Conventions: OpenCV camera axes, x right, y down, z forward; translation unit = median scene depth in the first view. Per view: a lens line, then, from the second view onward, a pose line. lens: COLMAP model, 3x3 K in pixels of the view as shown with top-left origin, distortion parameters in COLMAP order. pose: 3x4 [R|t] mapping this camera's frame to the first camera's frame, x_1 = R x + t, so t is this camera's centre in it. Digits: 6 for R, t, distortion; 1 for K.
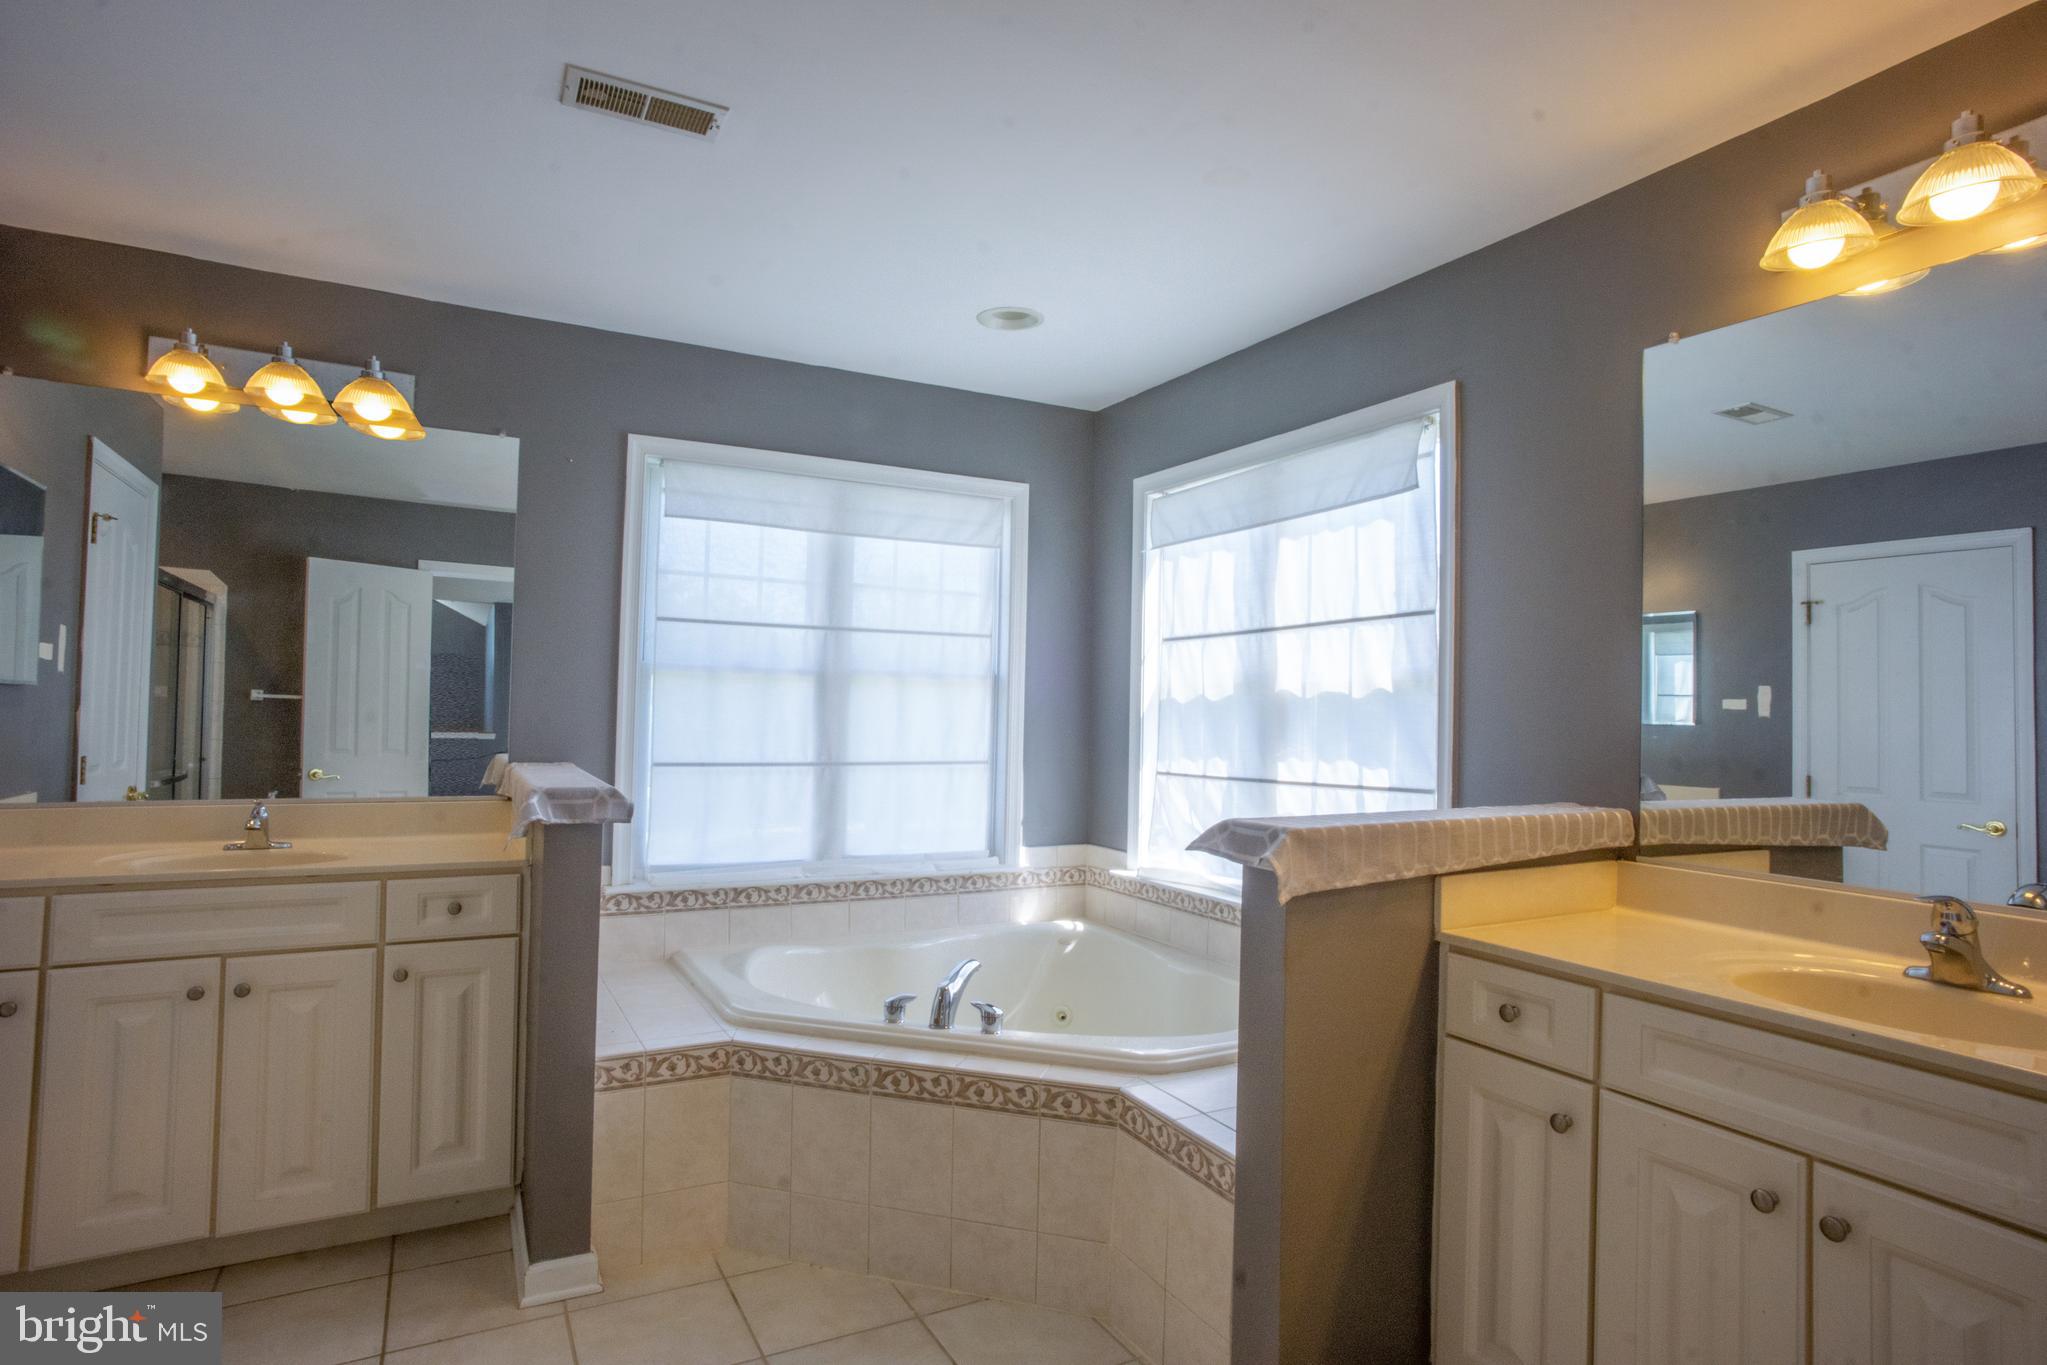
lens RADIAL K [[1072.5, 0, 1024.2], [0, 1072.5, 684.5], [0, 0, 1]] dist [0.000278, 0.003710]
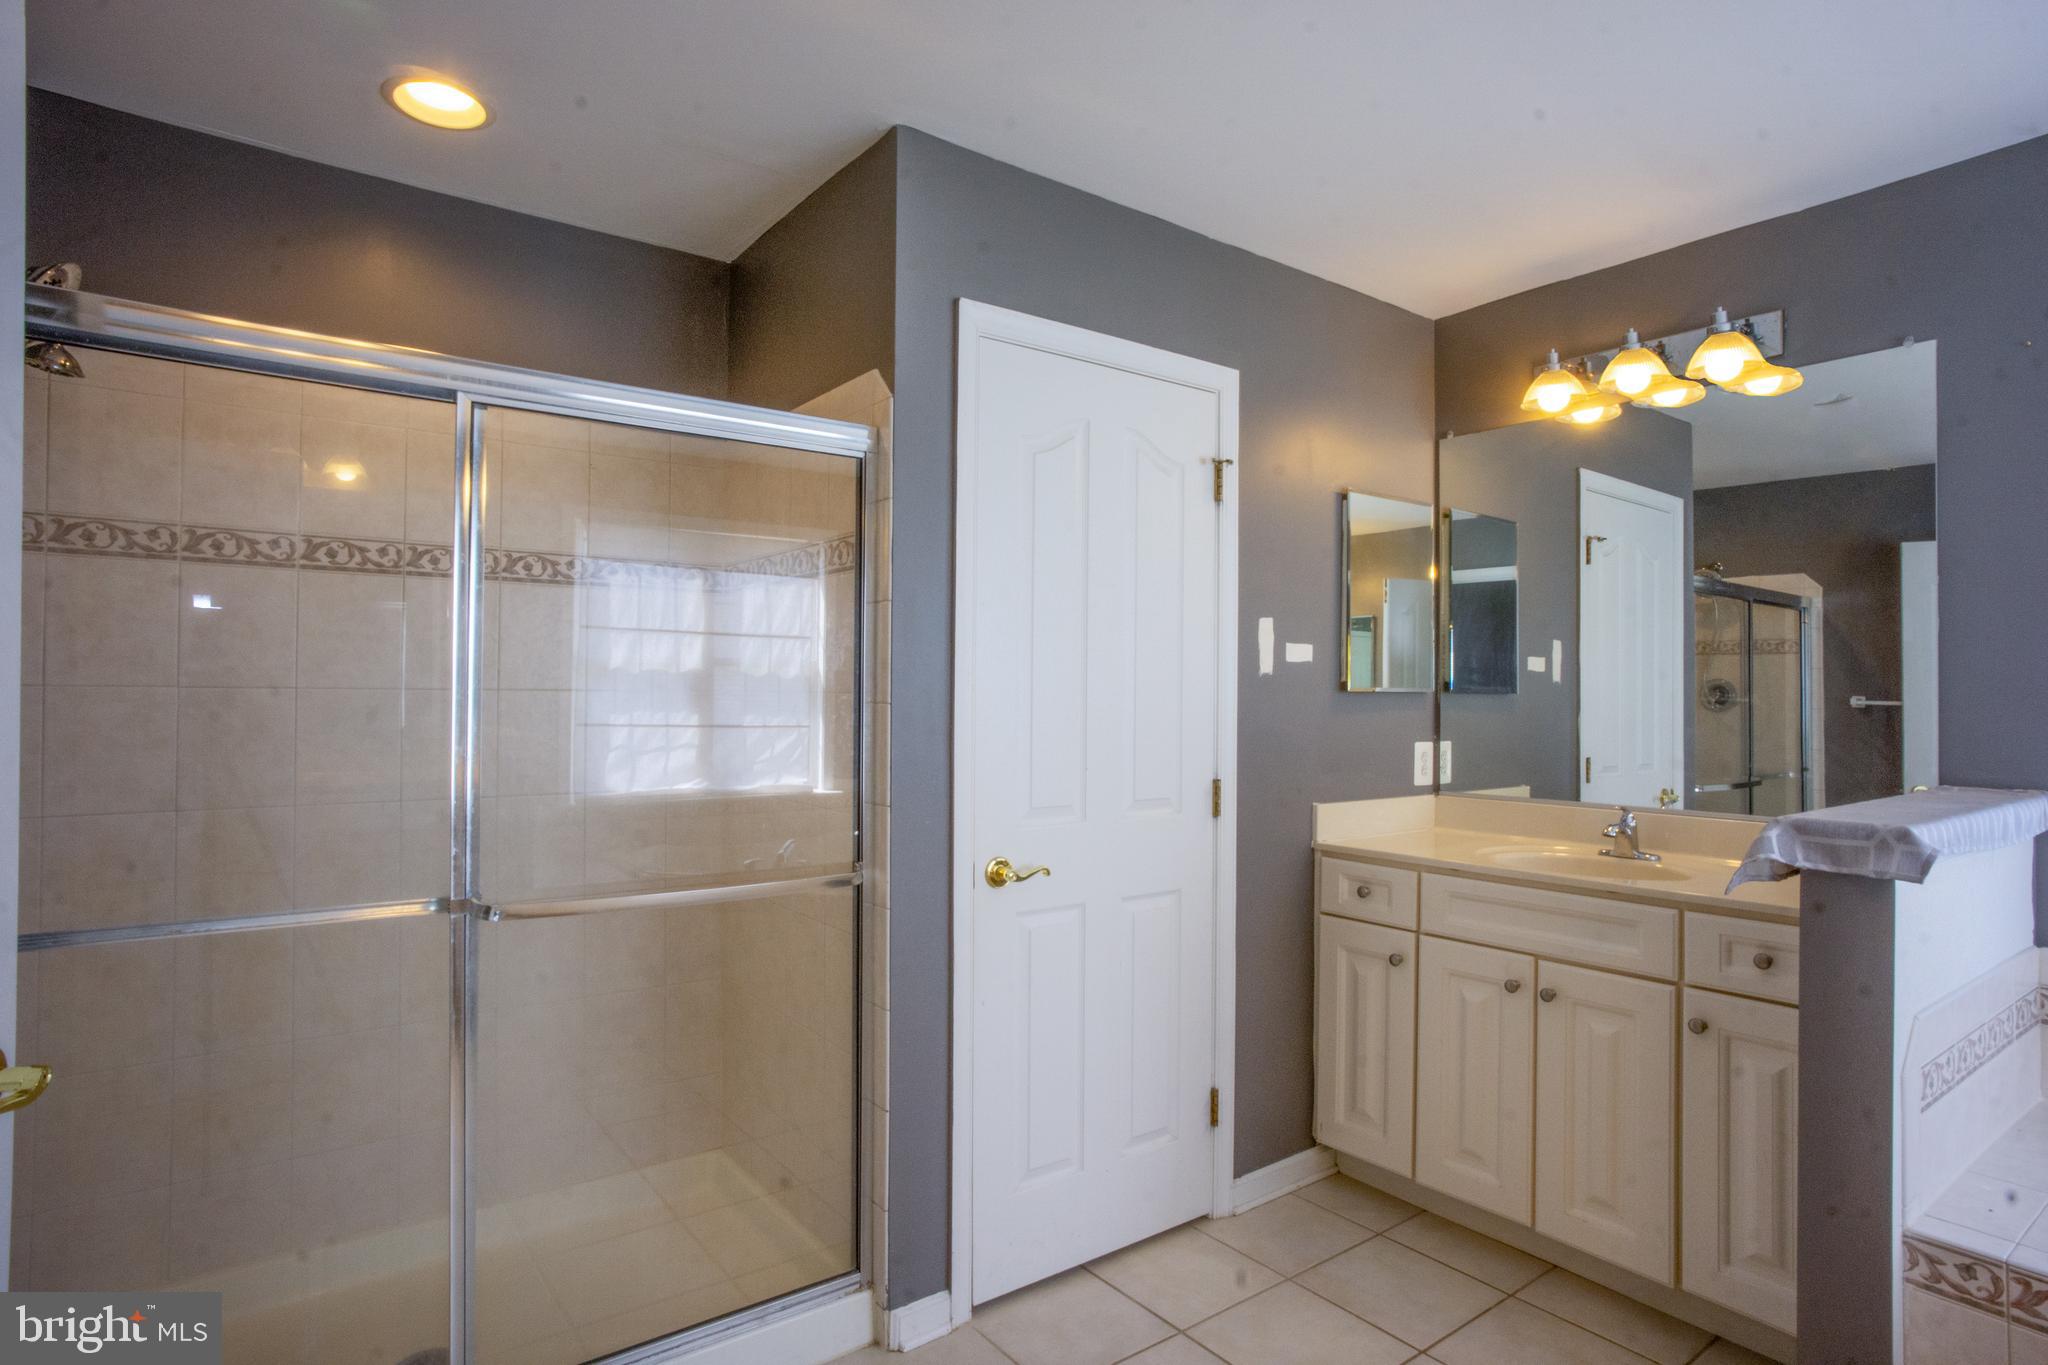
lens RADIAL K [[1073.0, 0, 1025.6], [0, 1073.0, 688.0], [0, 0, 1]] dist [0.000278, 0.003710]
pose [[0.152937, -0.033050, -0.987683, 0.177882], [0.025036, 0.999249, -0.029560, 0.015623], [0.987919, -0.020206, 0.153649, 0.340851]]
